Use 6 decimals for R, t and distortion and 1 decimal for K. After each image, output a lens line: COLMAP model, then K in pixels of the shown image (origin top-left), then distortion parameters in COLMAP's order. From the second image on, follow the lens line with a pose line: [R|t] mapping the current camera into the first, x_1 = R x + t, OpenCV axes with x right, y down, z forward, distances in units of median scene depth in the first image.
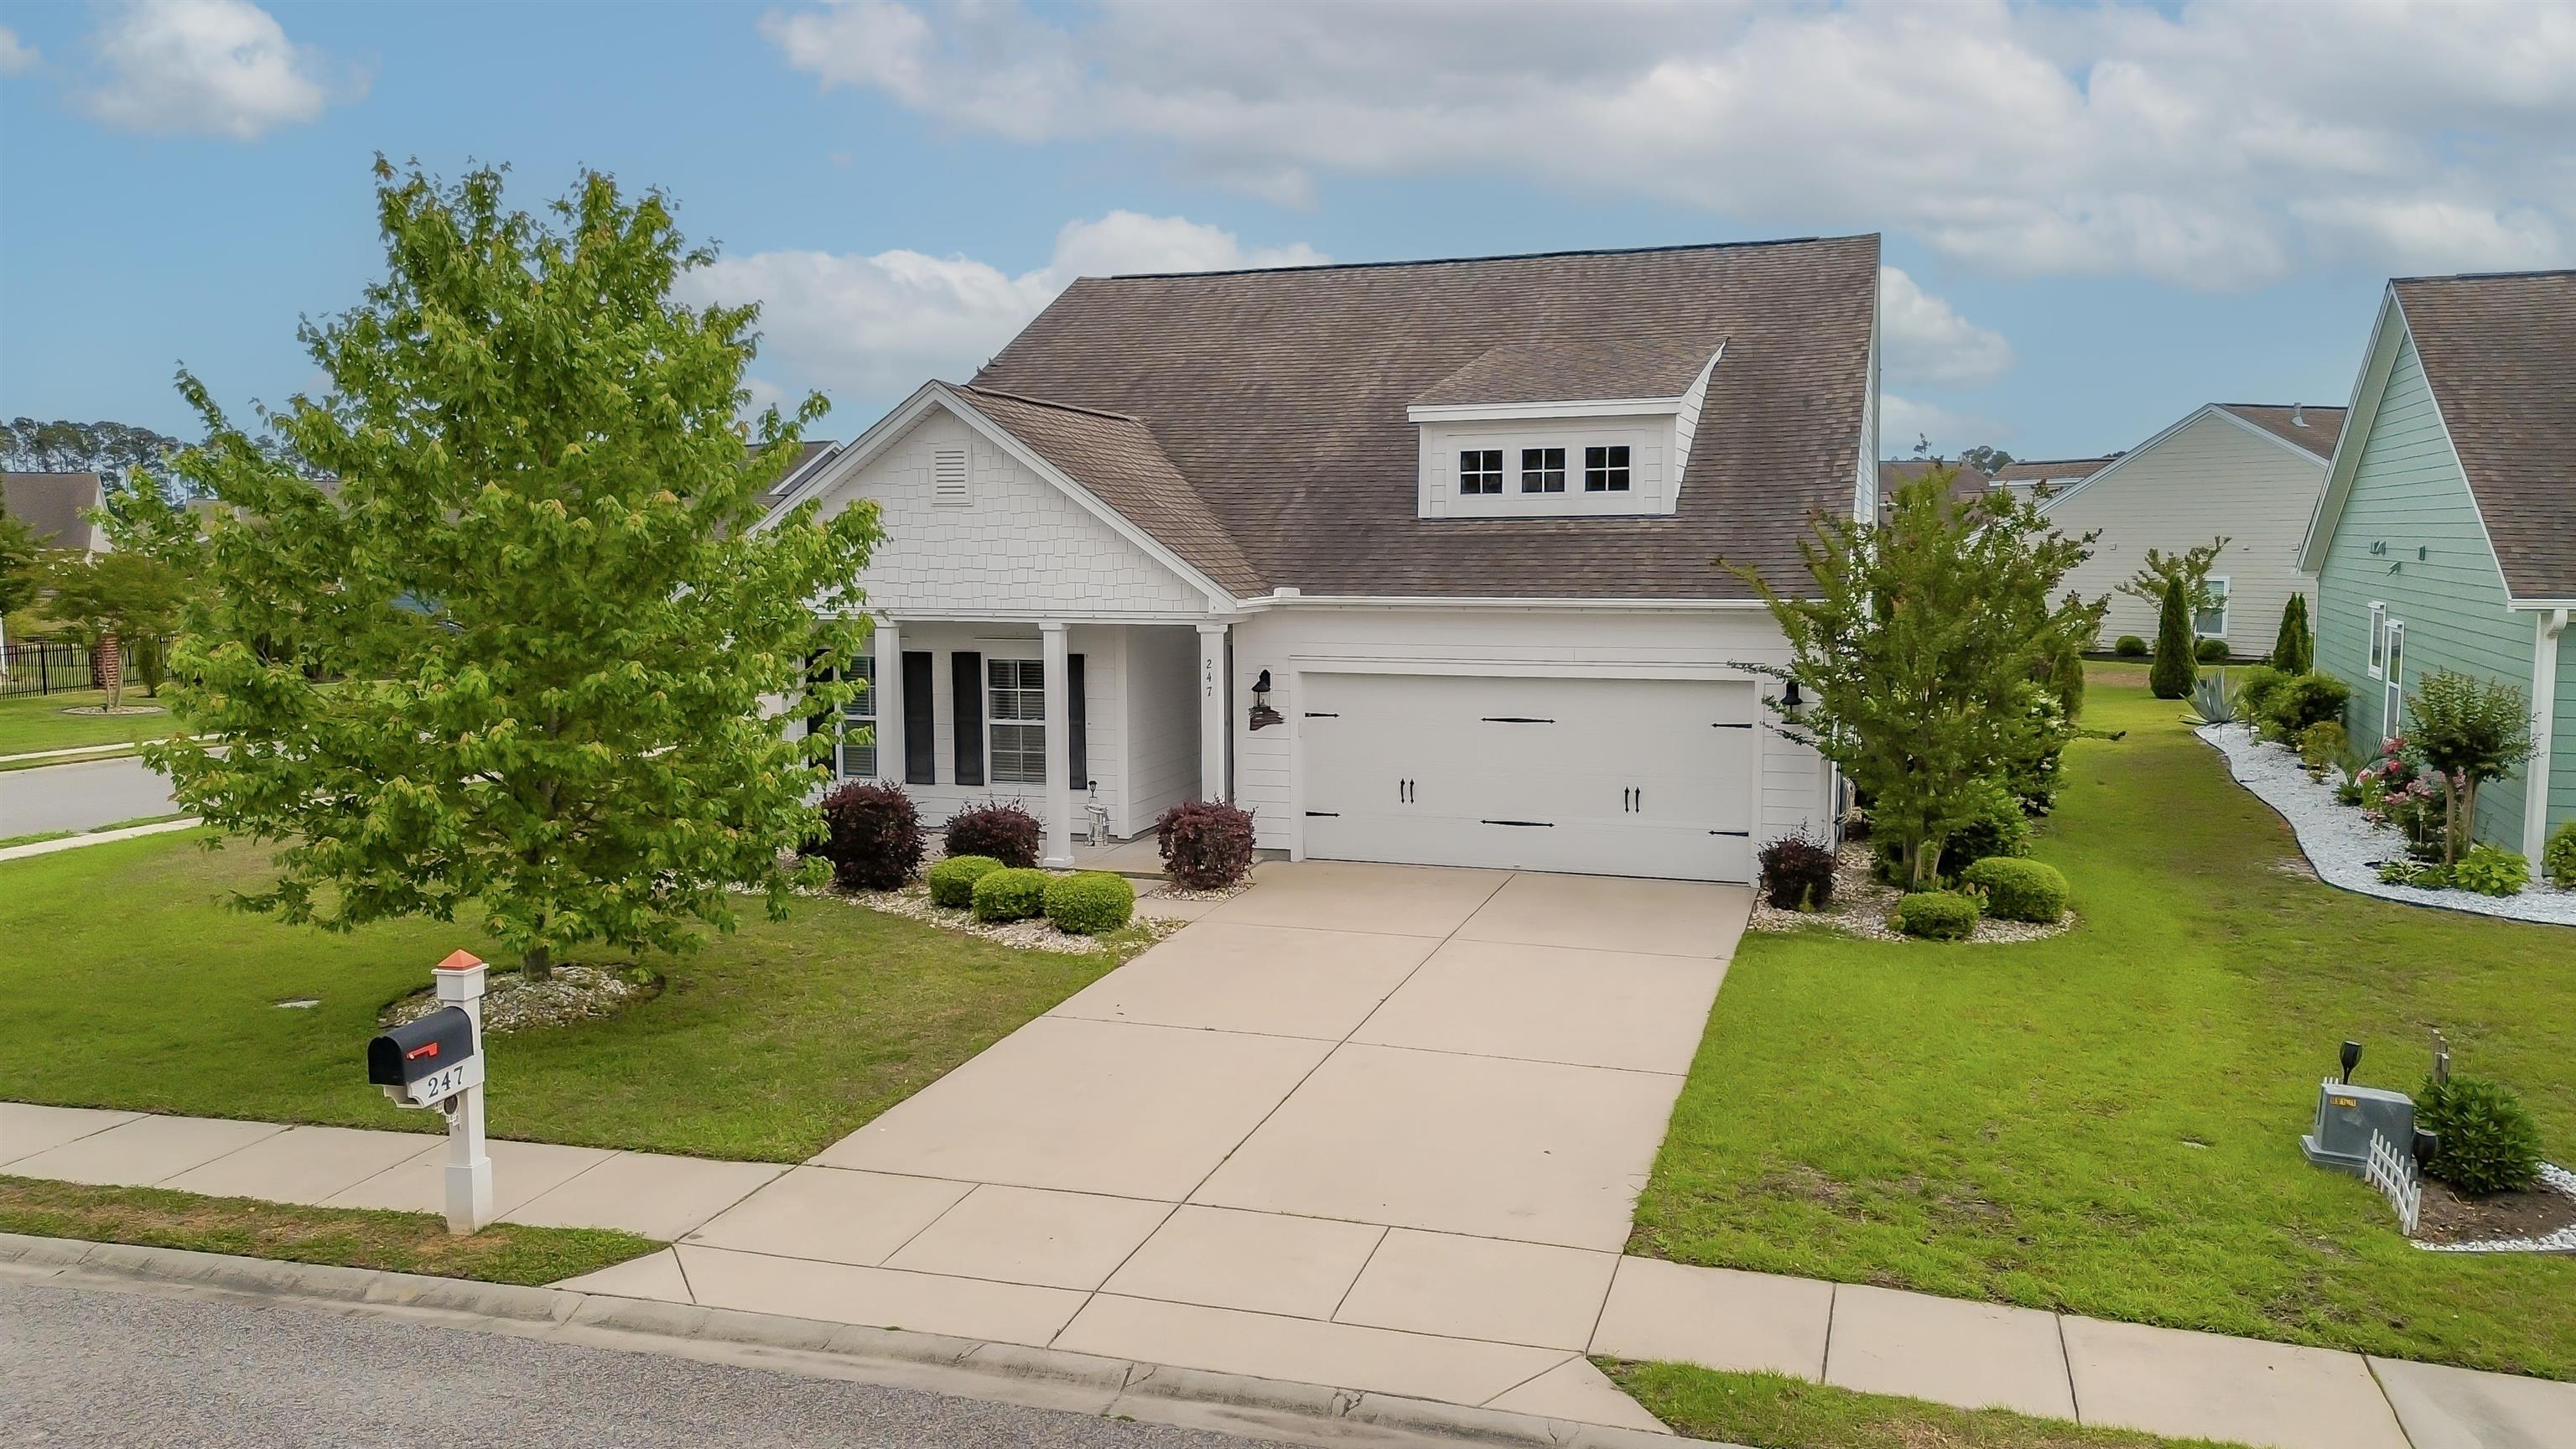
lens RADIAL K [[1809.4, 0, 1288.0], [0, 1809.4, 724.5], [0, 0, 1]] dist [0.071909, -0.077288]
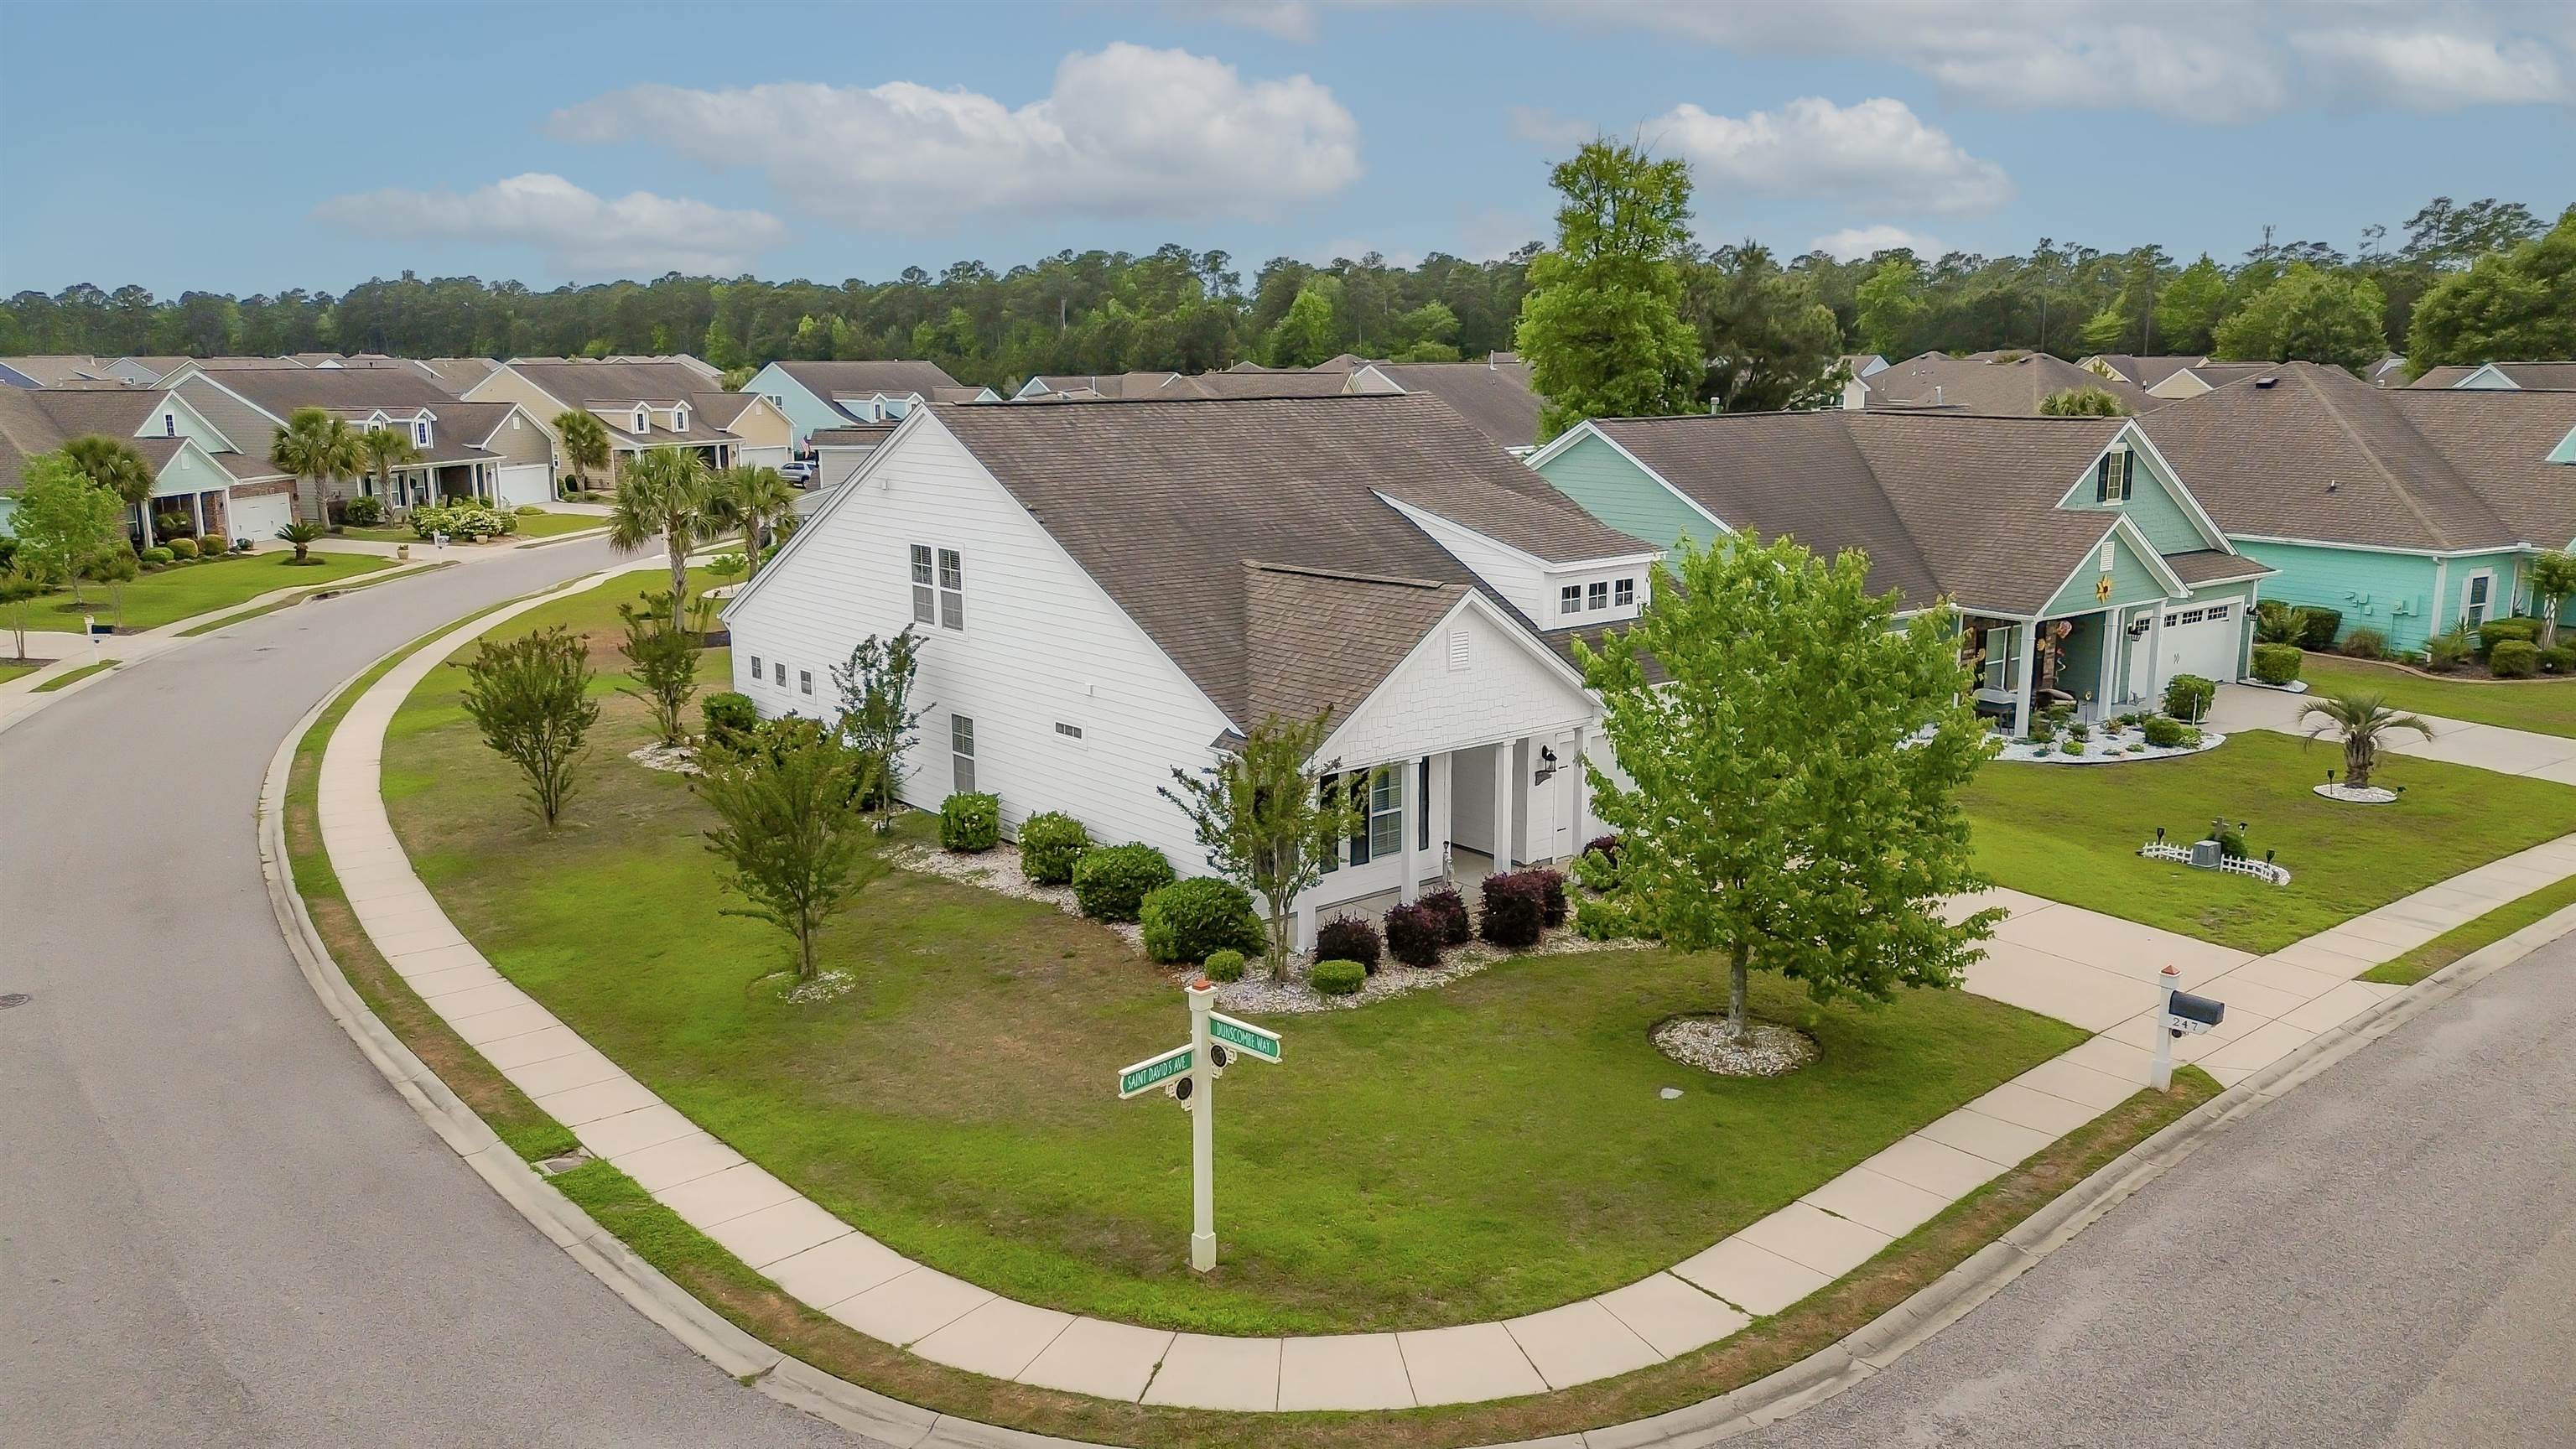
lens RADIAL K [[1809.4, 0, 1288.0], [0, 1809.4, 724.5], [0, 0, 1]] dist [0.071909, -0.077288]
pose [[0.565547, -0.165173, 0.808007, -1.375008], [0.090354, 0.986251, 0.138369, -0.280879], [-0.819752, -0.005247, 0.572695, 0.295591]]
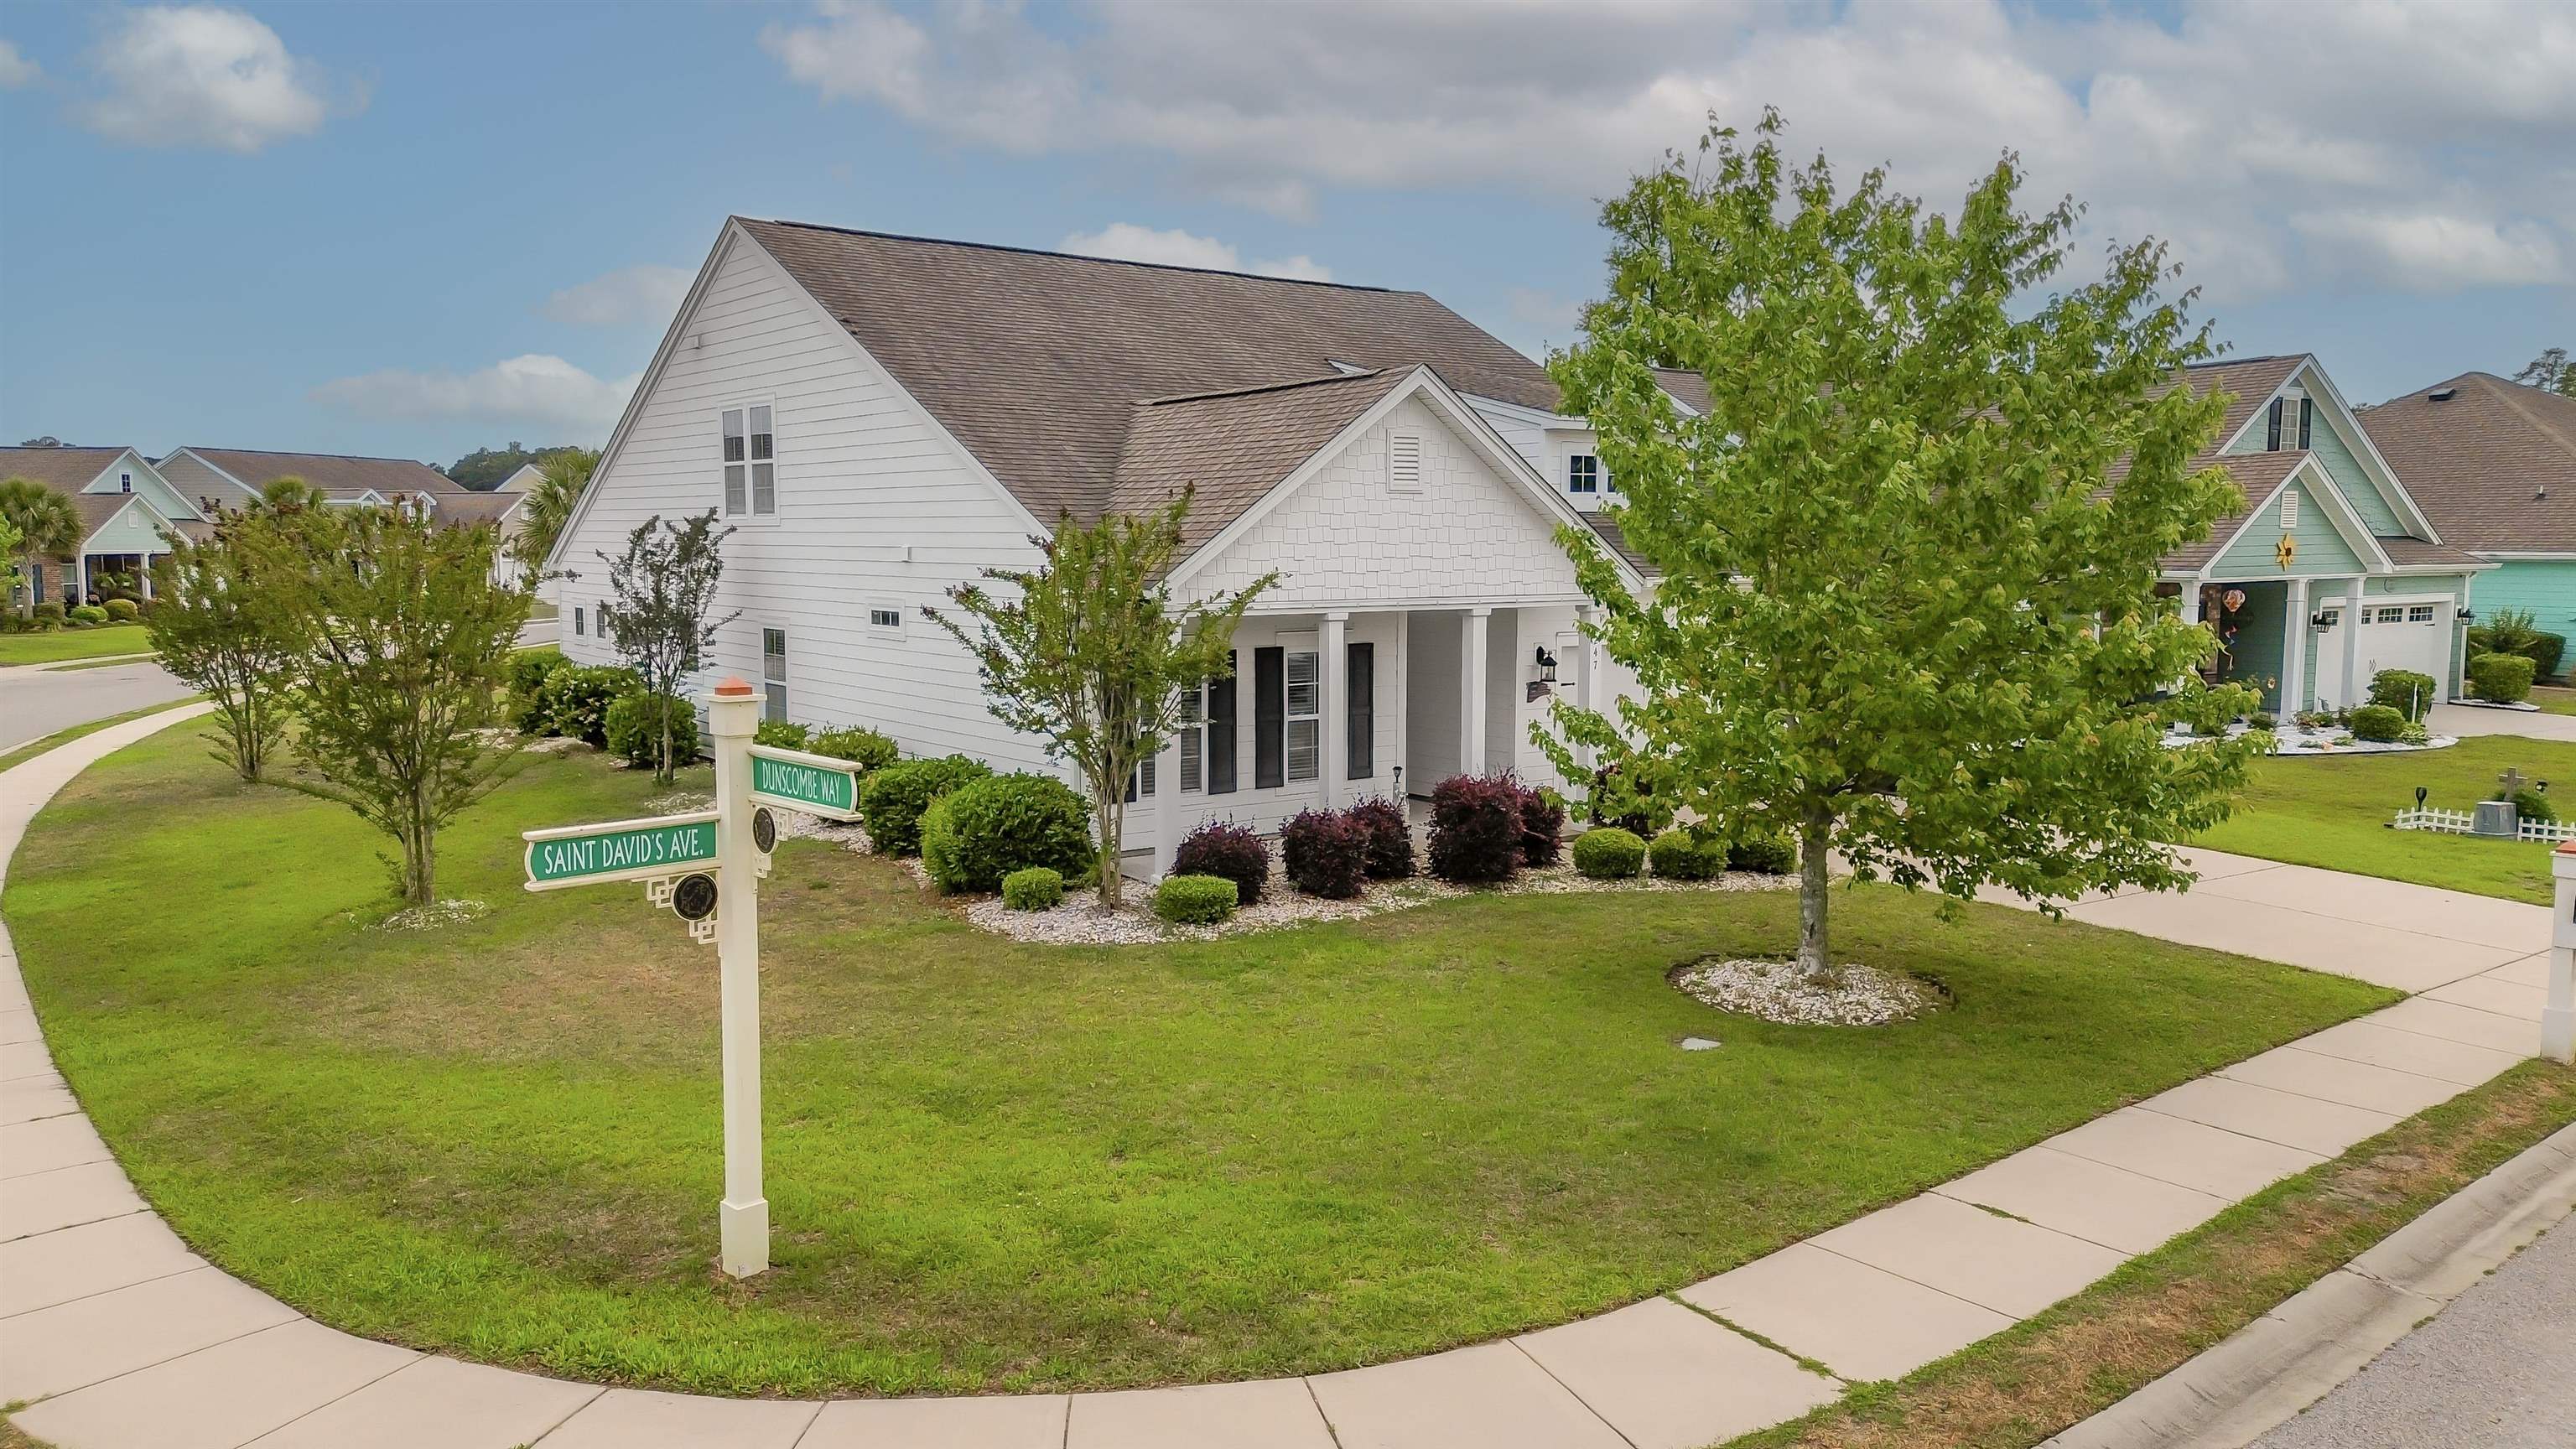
lens RADIAL K [[1787.5, 0, 1288.0], [0, 1787.5, 724.5], [0, 0, 1]] dist [0.096718, -0.065175]
pose [[0.601133, -0.080050, 0.795129, -0.982559], [0.081635, 0.995917, 0.038547, -0.037284], [-0.794968, 0.041738, 0.605213, 0.457220]]
